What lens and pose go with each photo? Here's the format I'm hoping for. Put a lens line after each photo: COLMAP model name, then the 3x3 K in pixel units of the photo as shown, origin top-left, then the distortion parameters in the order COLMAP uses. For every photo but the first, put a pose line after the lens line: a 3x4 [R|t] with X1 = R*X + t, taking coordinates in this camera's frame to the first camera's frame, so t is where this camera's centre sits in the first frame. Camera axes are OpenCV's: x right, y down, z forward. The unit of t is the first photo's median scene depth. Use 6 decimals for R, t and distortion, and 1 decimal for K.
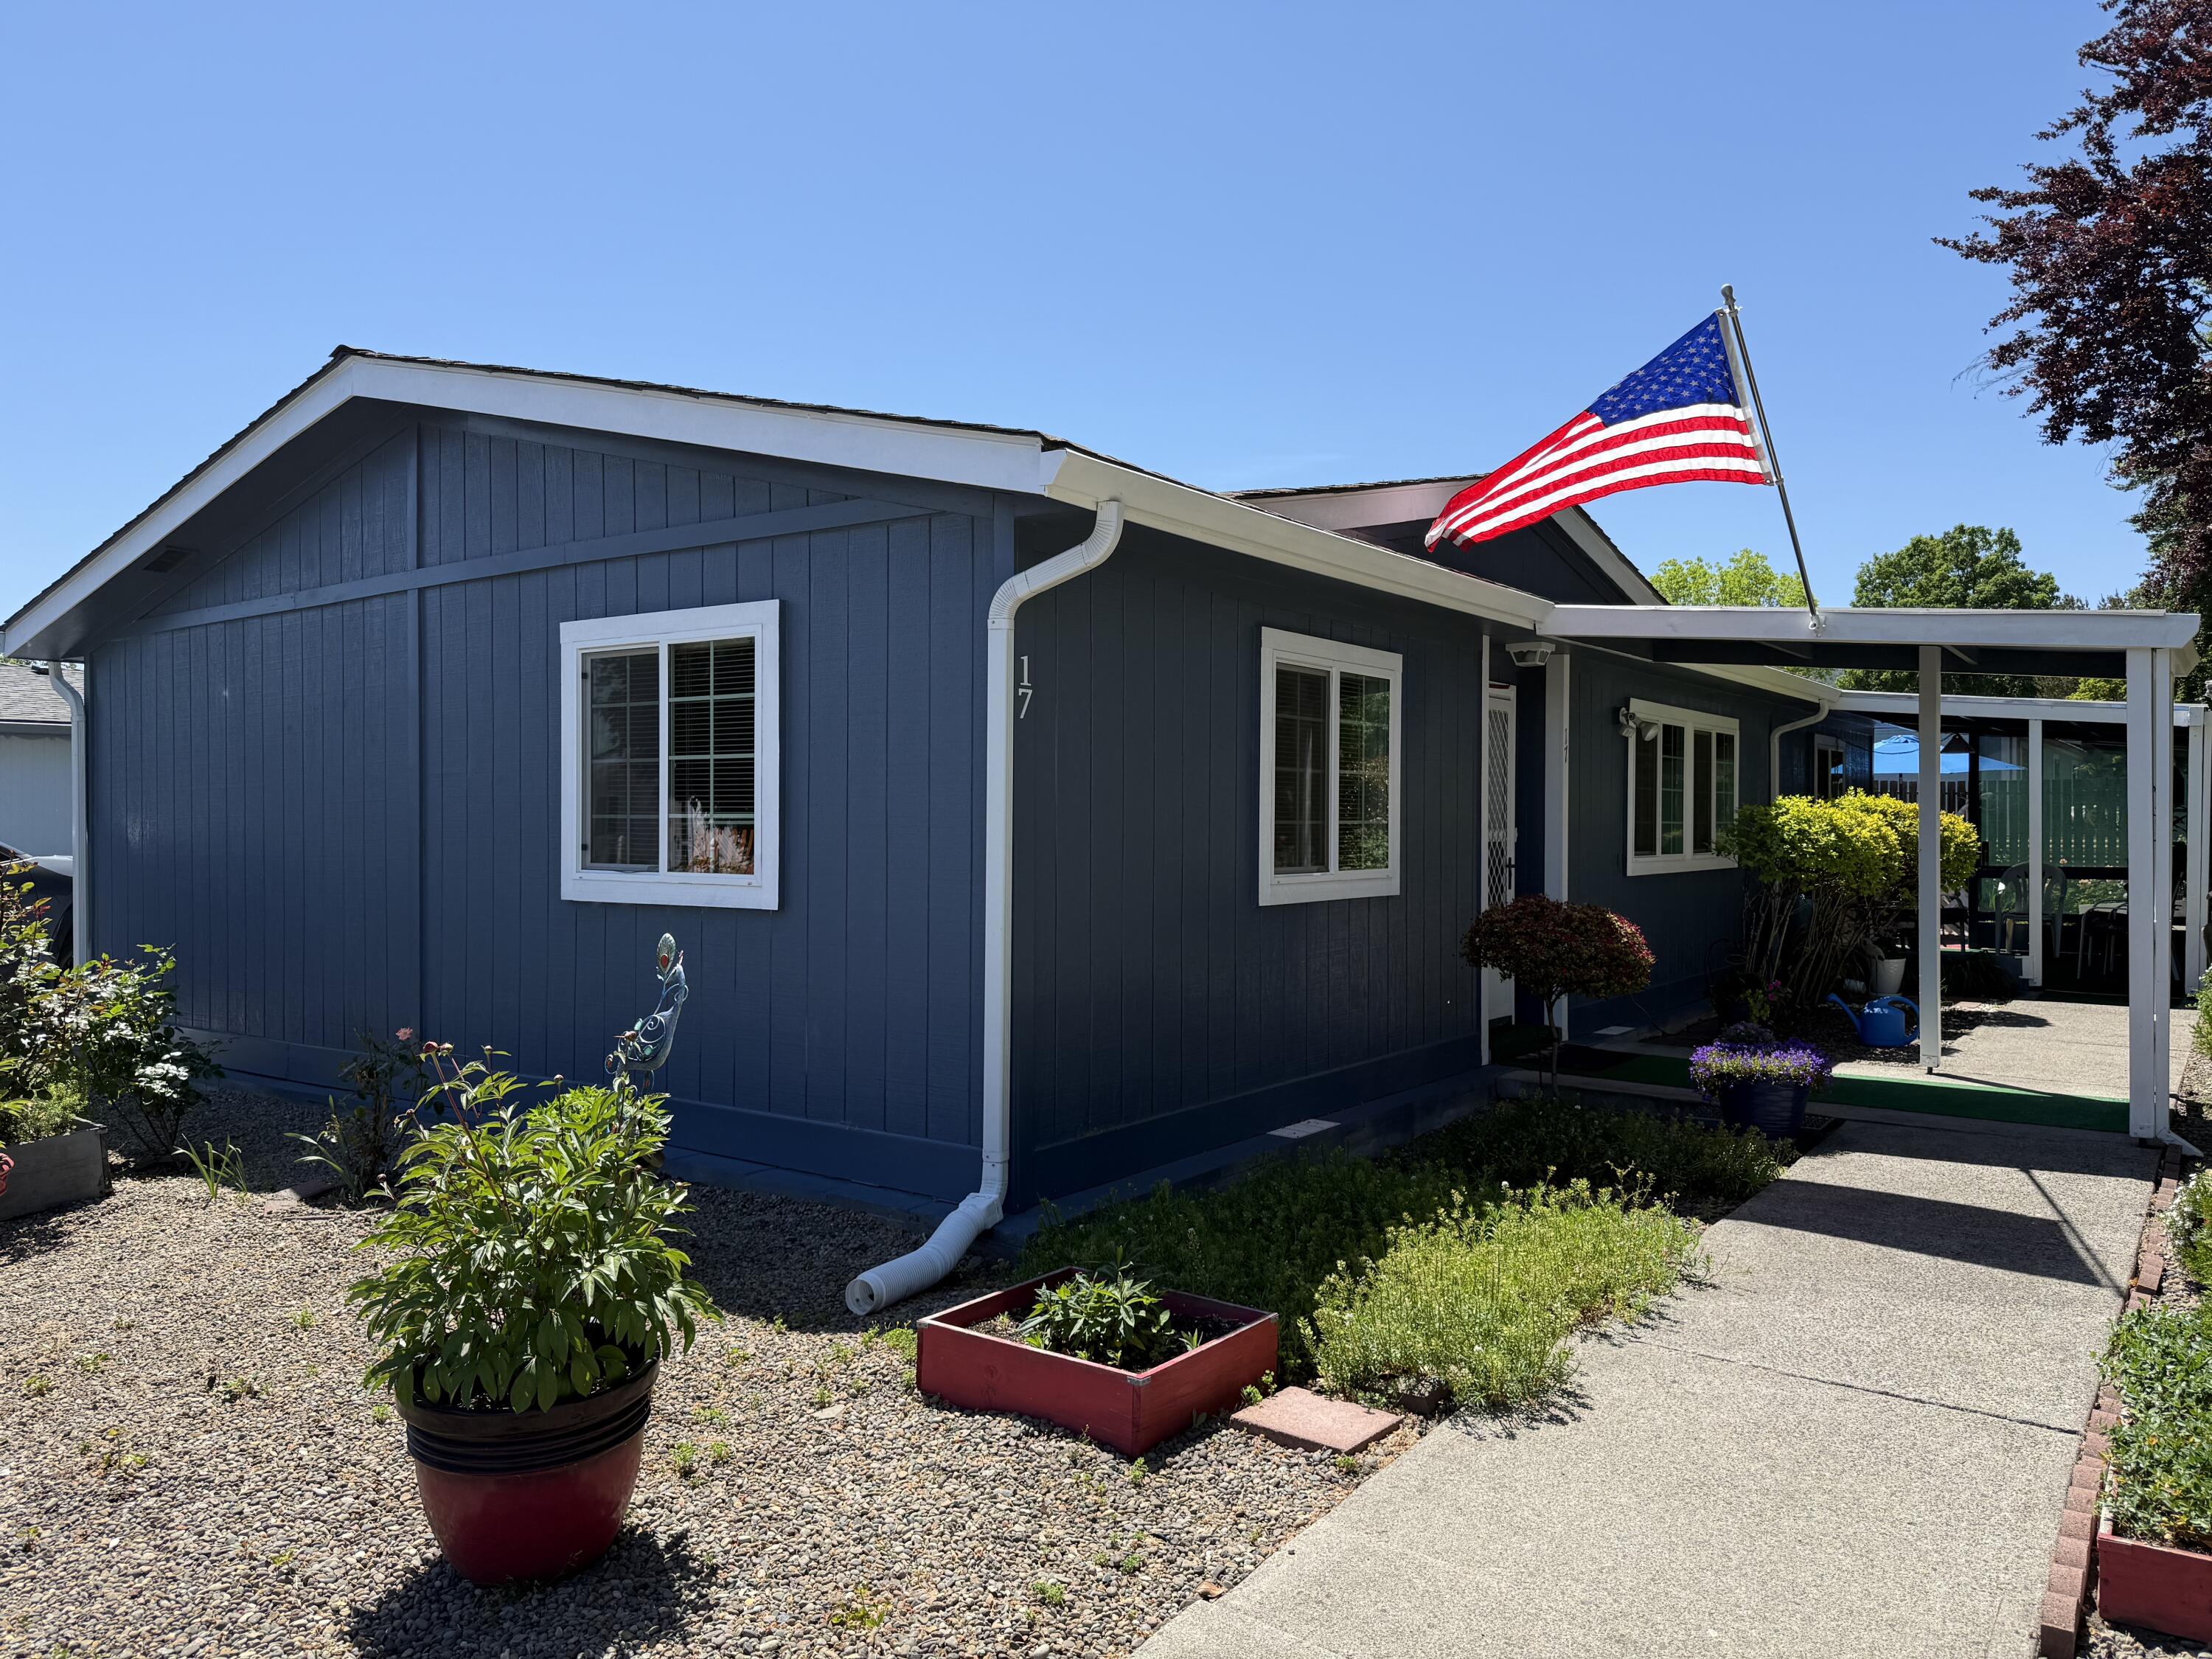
lens RADIAL K [[1528.7, 0, 1106.0], [0, 1528.7, 829.5], [0, 0, 1]] dist [-0.009095, -0.003328]
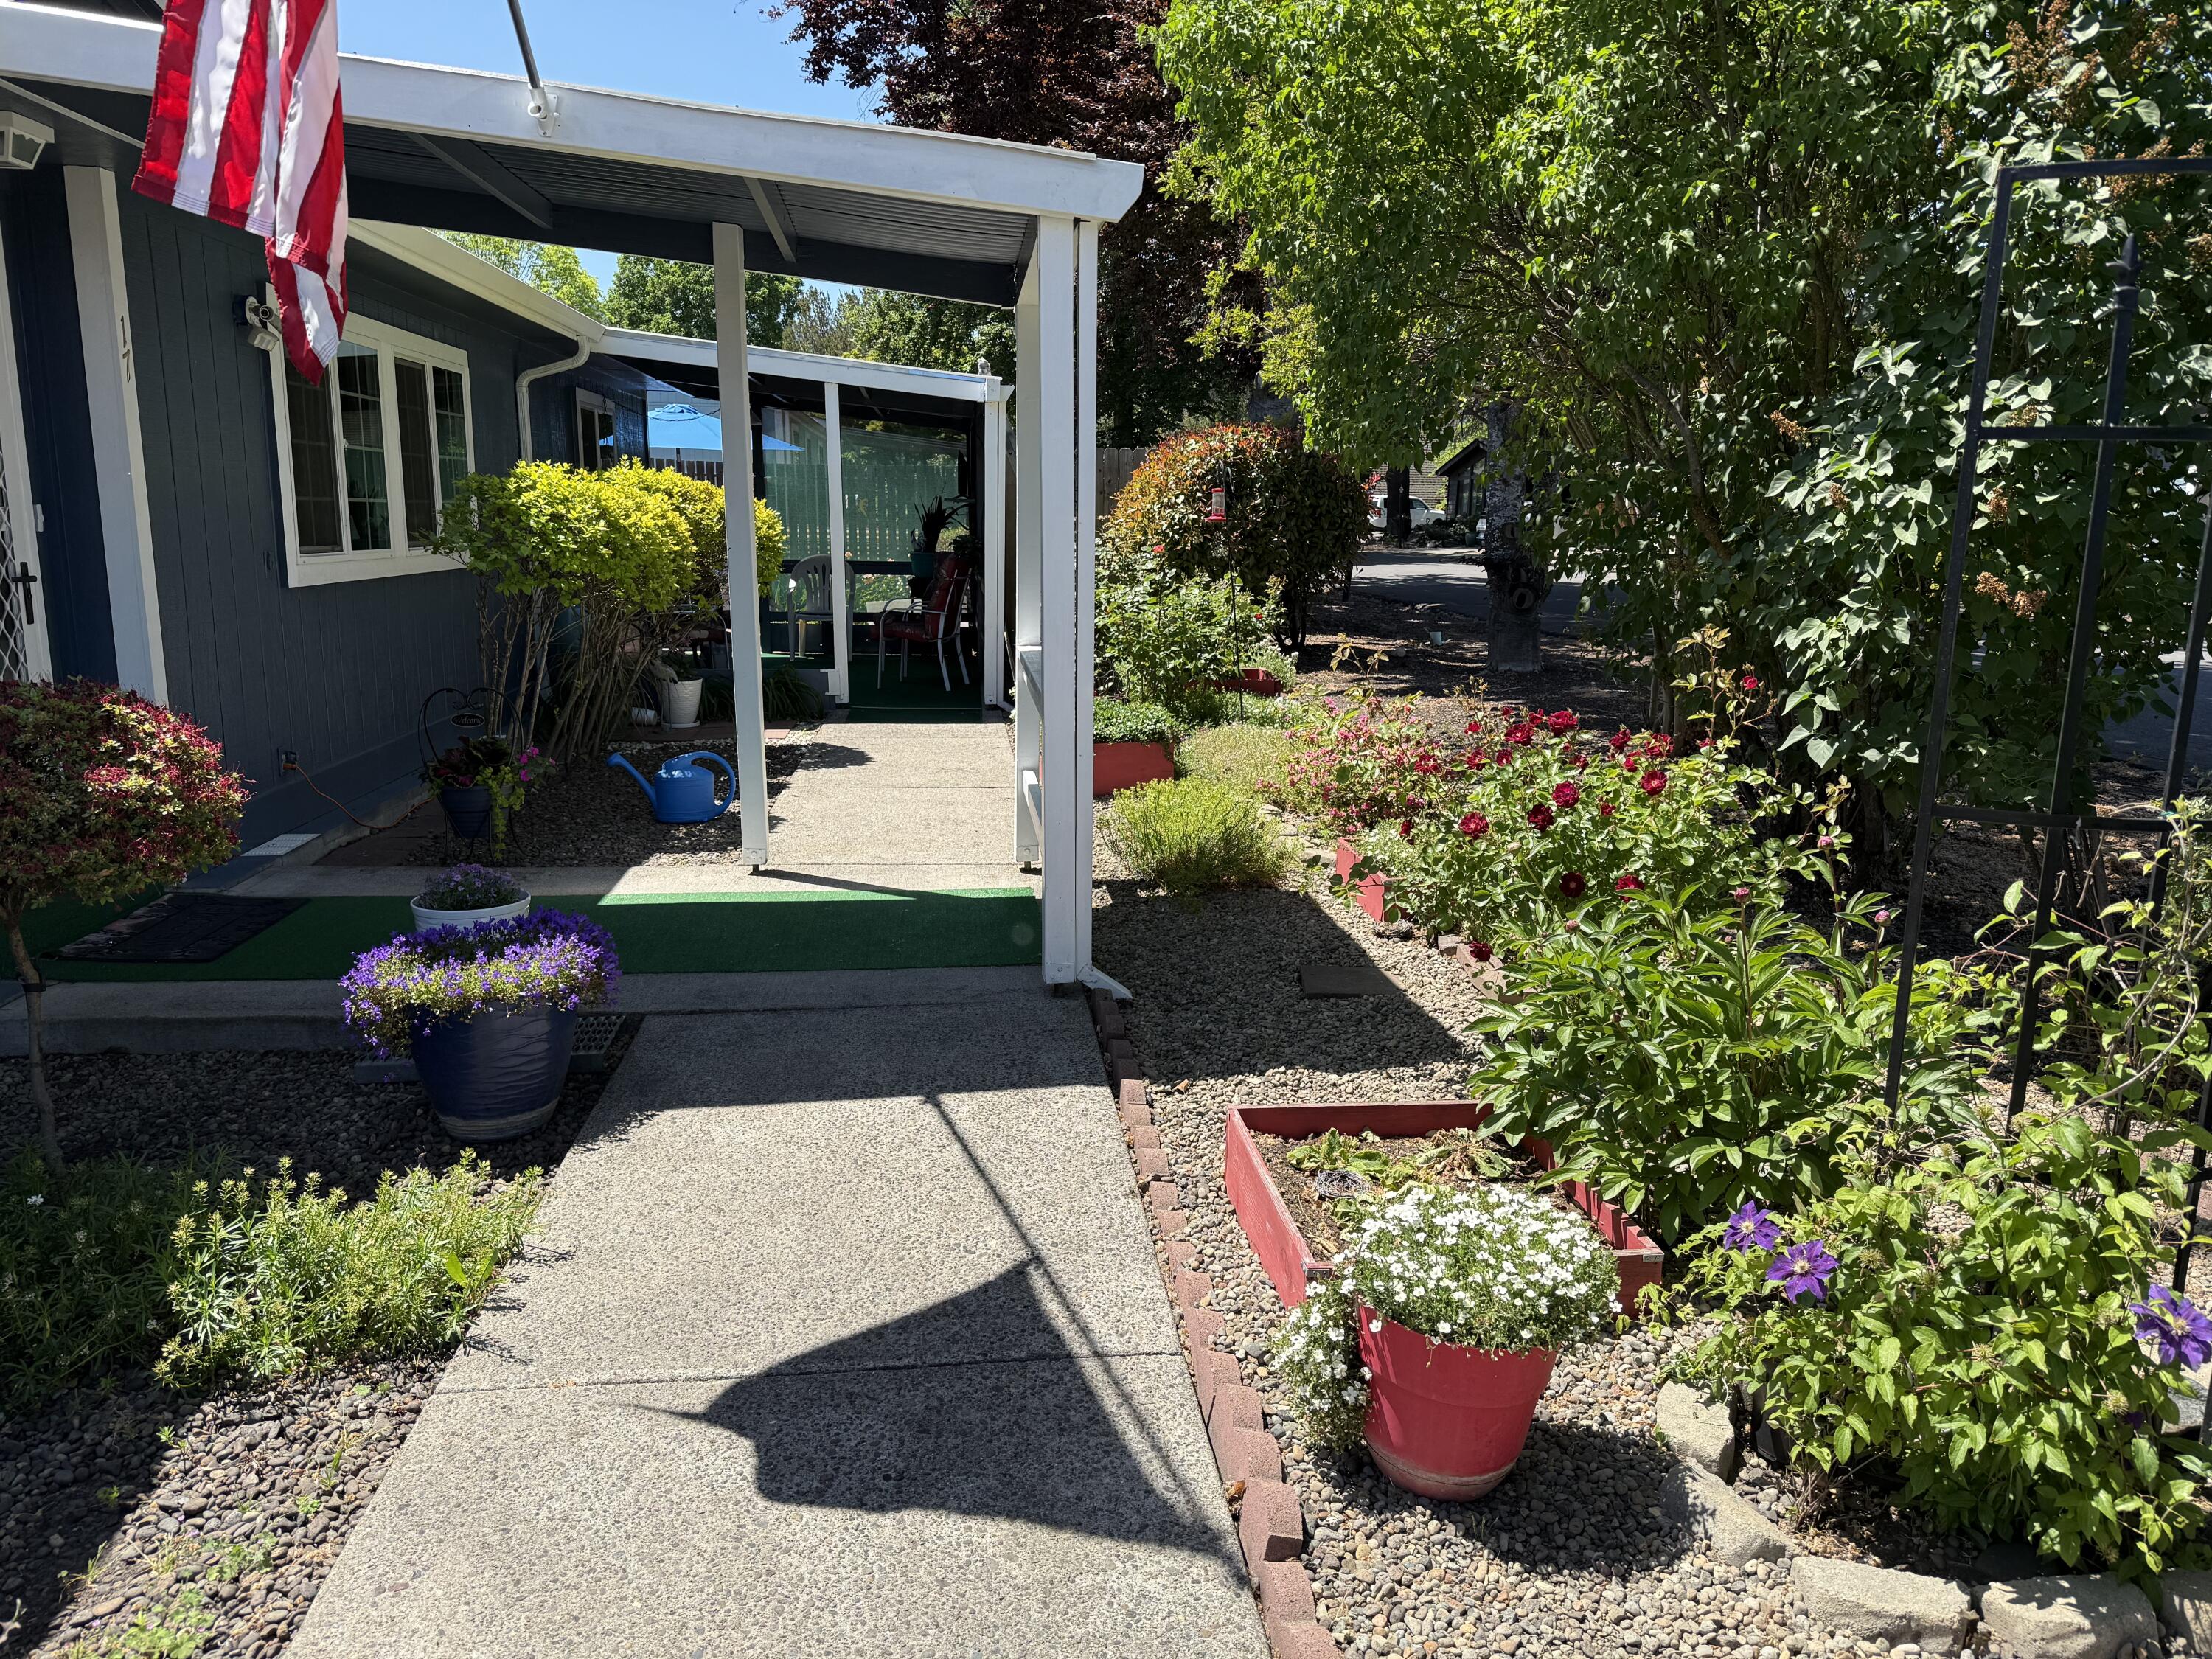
lens RADIAL K [[1515.3, 0, 1106.0], [0, 1515.3, 829.5], [0, 0, 1]] dist [0.126939, -0.200676]
pose [[0.731868, -0.126945, 0.669518, 0.151277], [-0.010332, 0.980315, 0.197168, 0.000189], [-0.681368, -0.151218, 0.716150, 0.308332]]
